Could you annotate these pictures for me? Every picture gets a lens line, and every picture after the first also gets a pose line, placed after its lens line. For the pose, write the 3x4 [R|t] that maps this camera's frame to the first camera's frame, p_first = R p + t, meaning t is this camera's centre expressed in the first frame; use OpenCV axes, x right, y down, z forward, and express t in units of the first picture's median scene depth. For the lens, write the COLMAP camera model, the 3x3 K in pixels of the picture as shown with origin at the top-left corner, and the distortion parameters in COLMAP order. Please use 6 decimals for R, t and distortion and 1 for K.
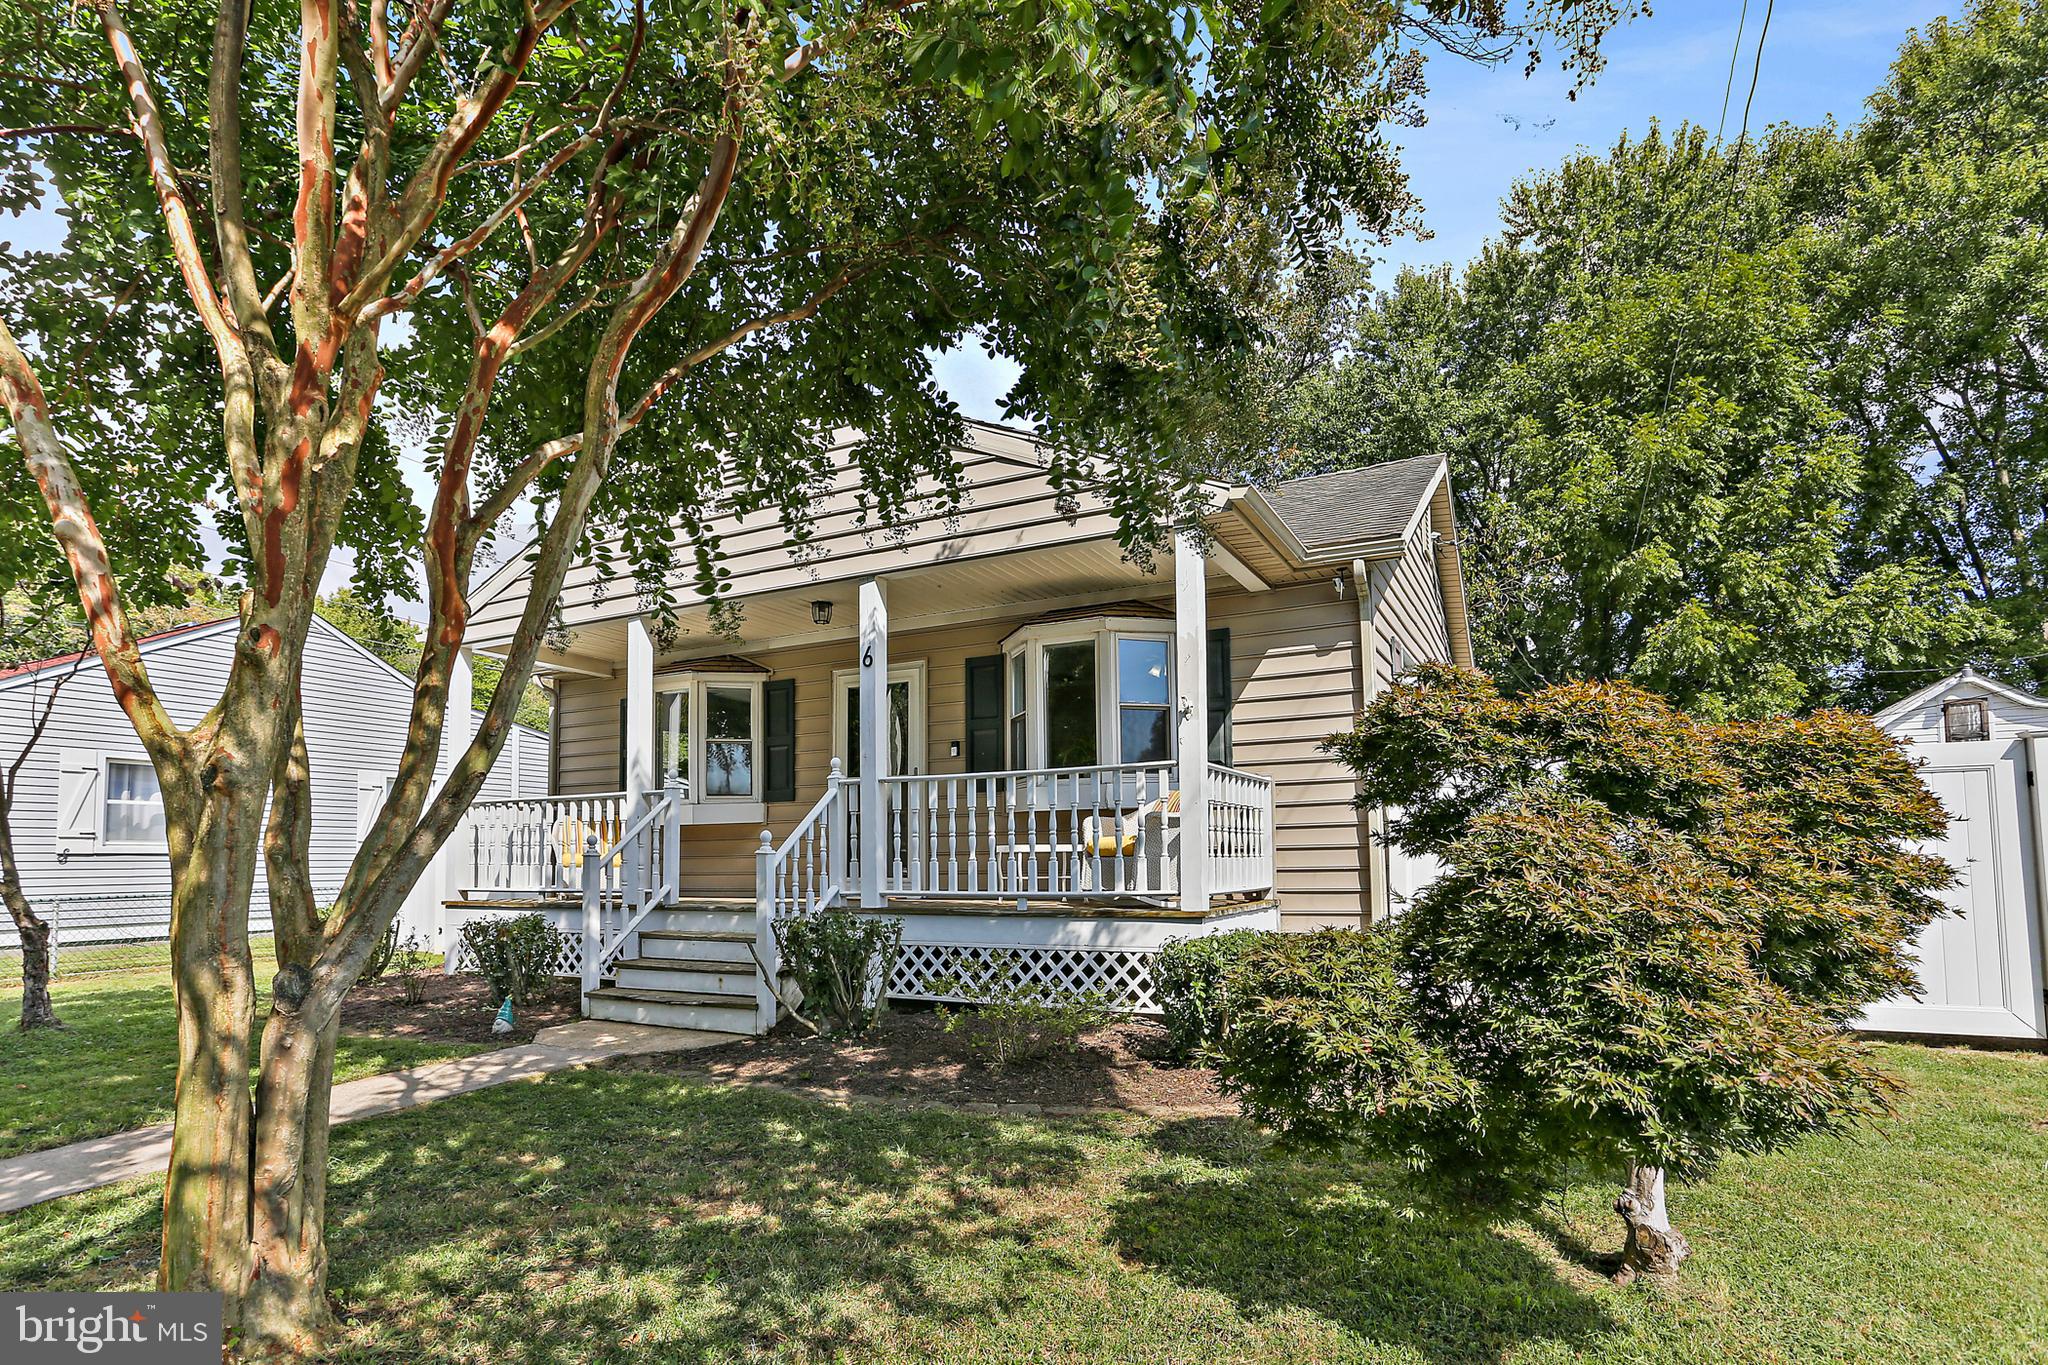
lens RADIAL K [[1013.3, 0, 1024.4], [0, 1013.3, 731.8], [0, 0, 1]] dist [0.001707, 0.000157]
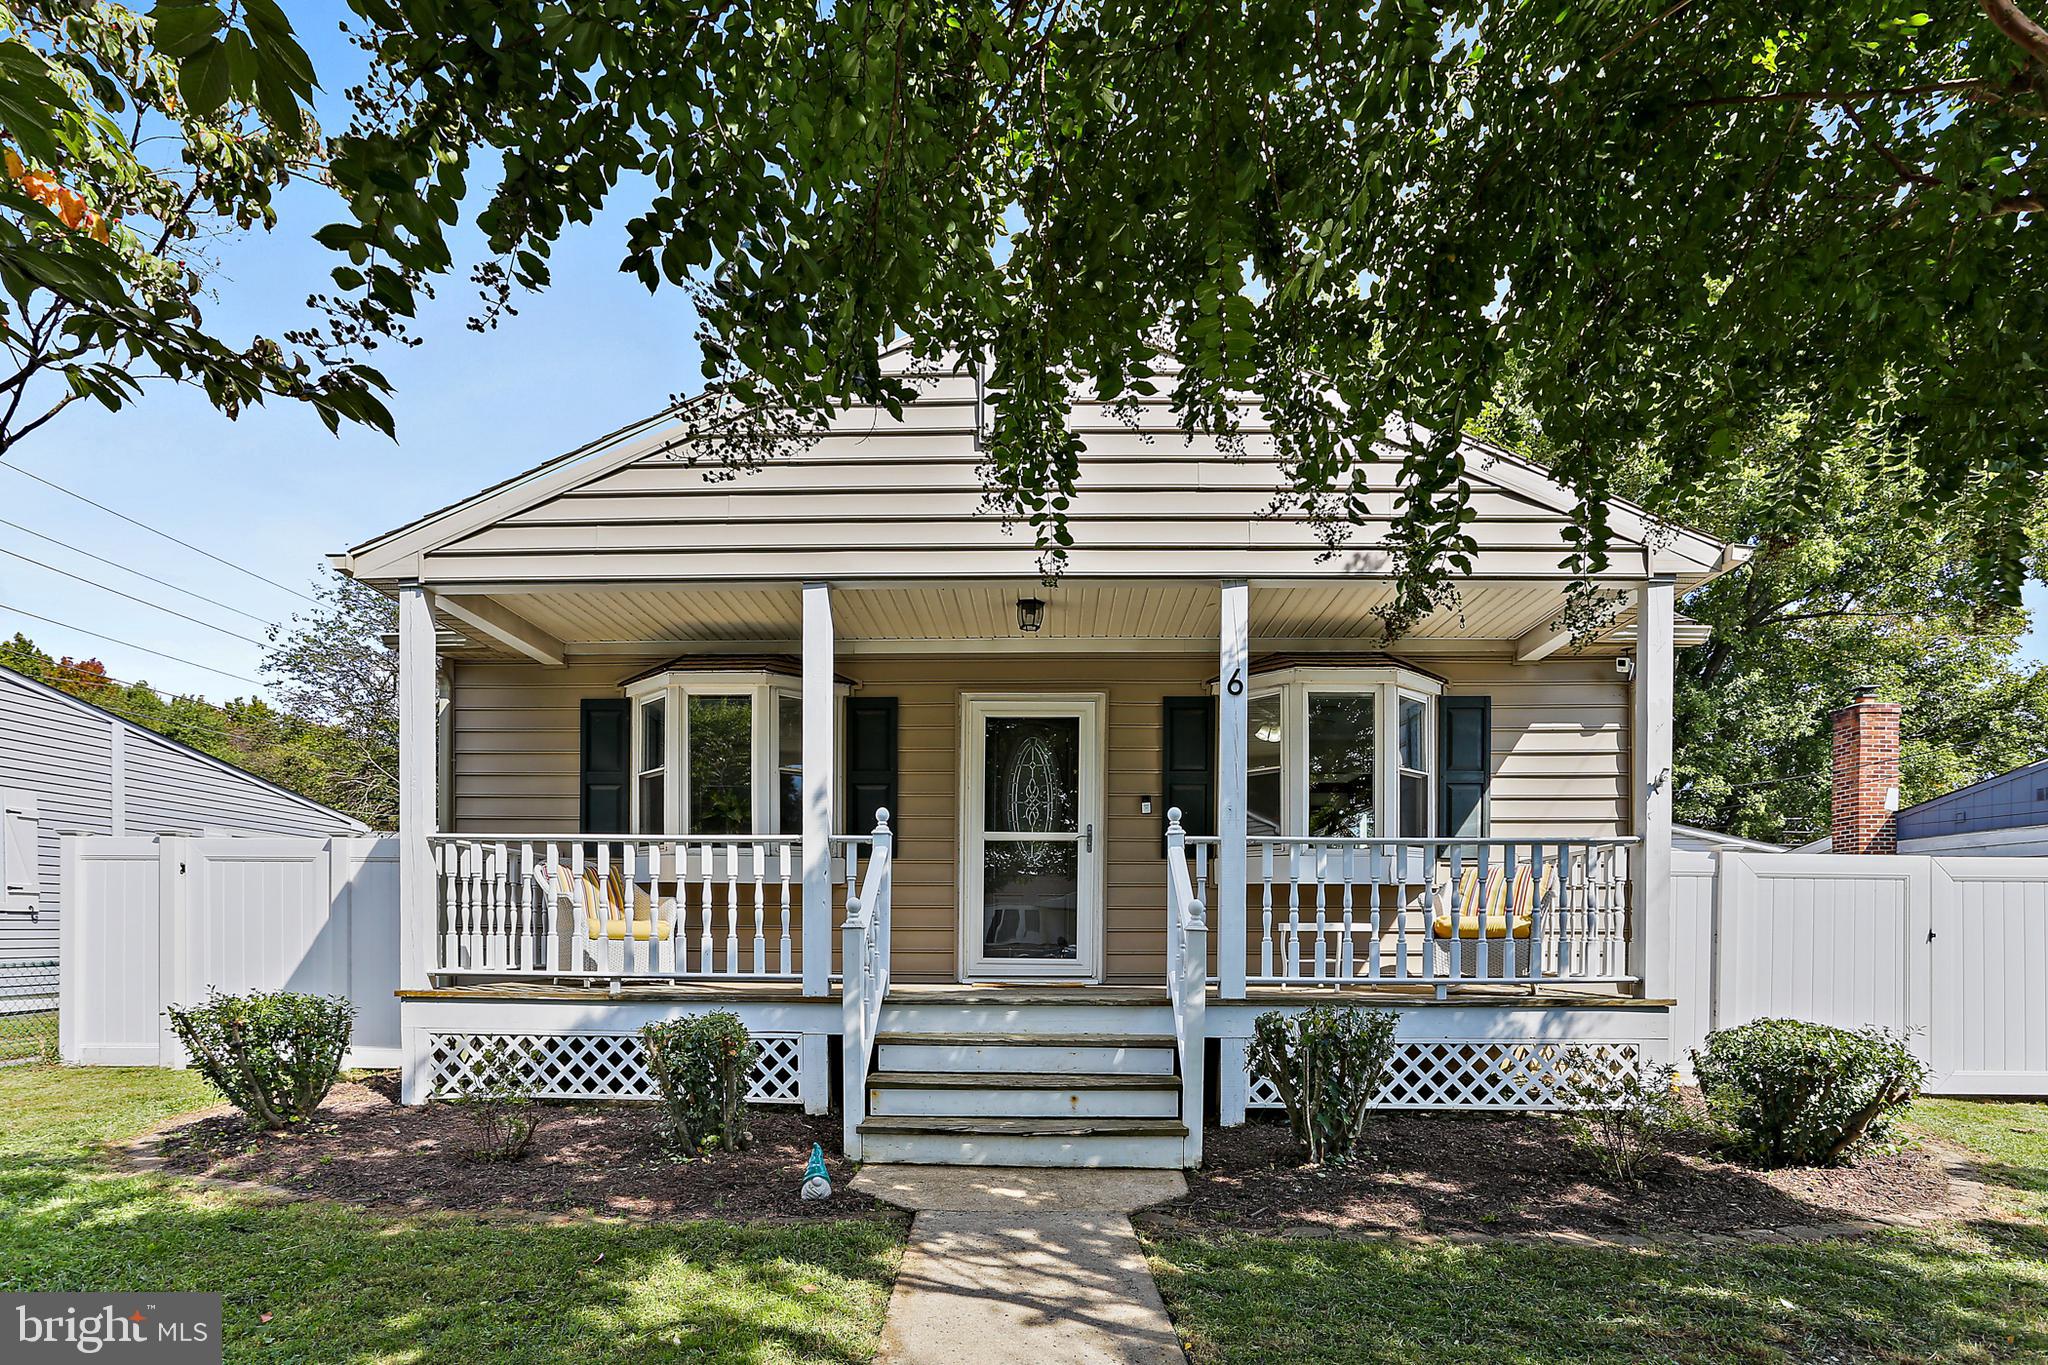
lens RADIAL K [[1067.2, 0, 1023.9], [0, 1067.2, 852.4], [0, 0, 1]] dist [-0.075399, 0.000017]
pose [[0.906925, 0.049043, 0.418427, -0.354466], [-0.066850, 0.997370, 0.027994, 0.026155], [-0.415954, -0.053361, 0.907819, 0.176334]]
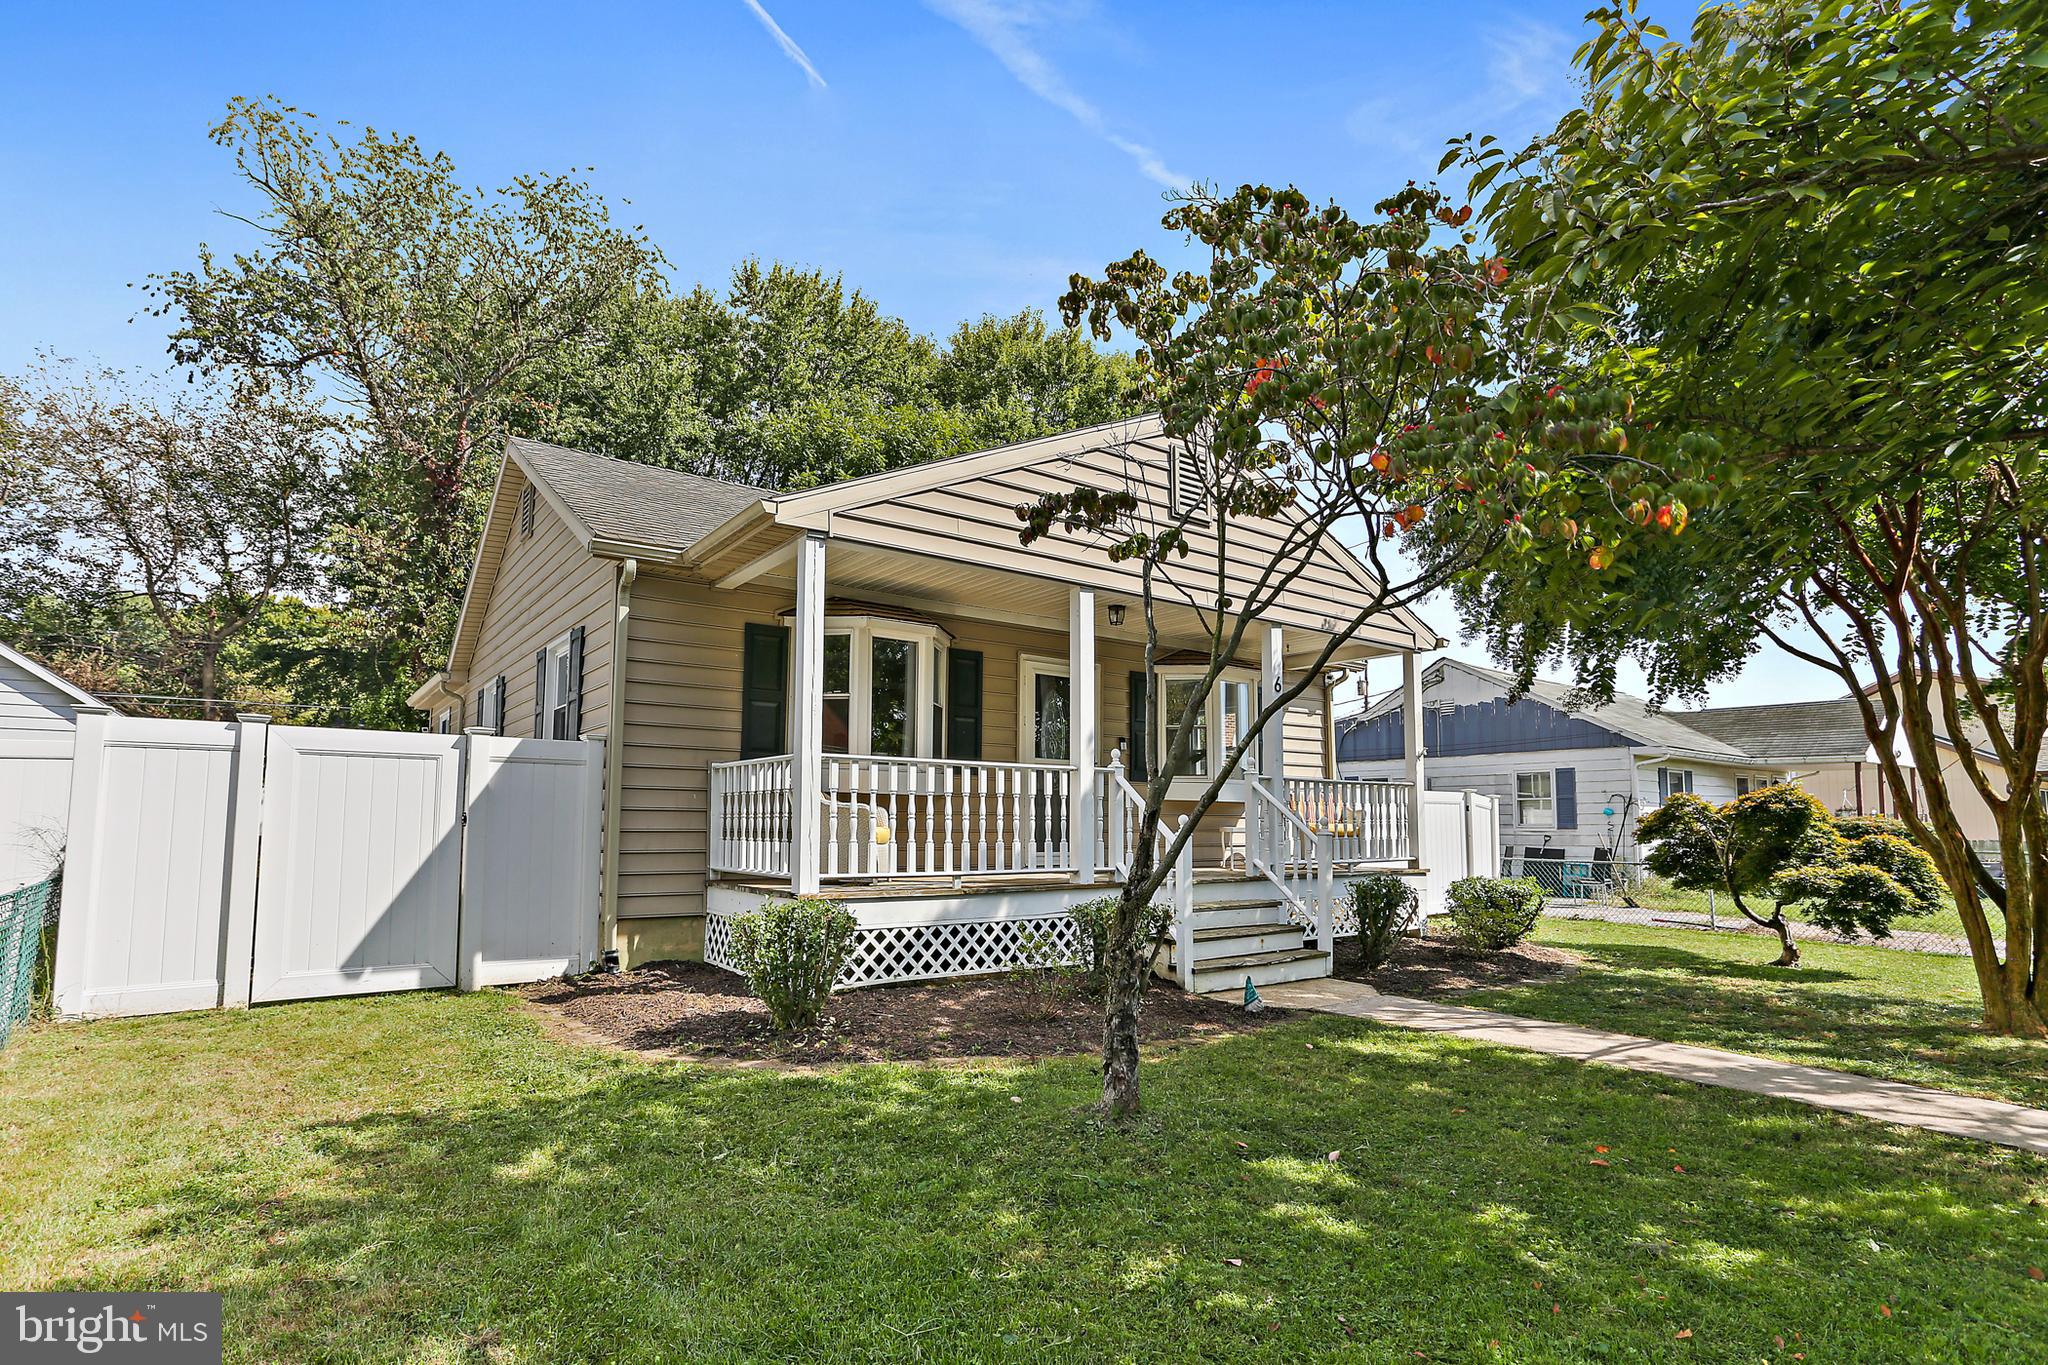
lens RADIAL K [[985.3, 0, 1020.1], [0, 985.3, 693.8], [0, 0, 1]] dist [-0.052363, 0.028225]
pose [[0.487932, 0.136895, 0.862080, -1.060250], [-0.109403, 0.989428, -0.095196, 0.074650], [-0.865998, -0.047866, 0.497751, 0.512349]]
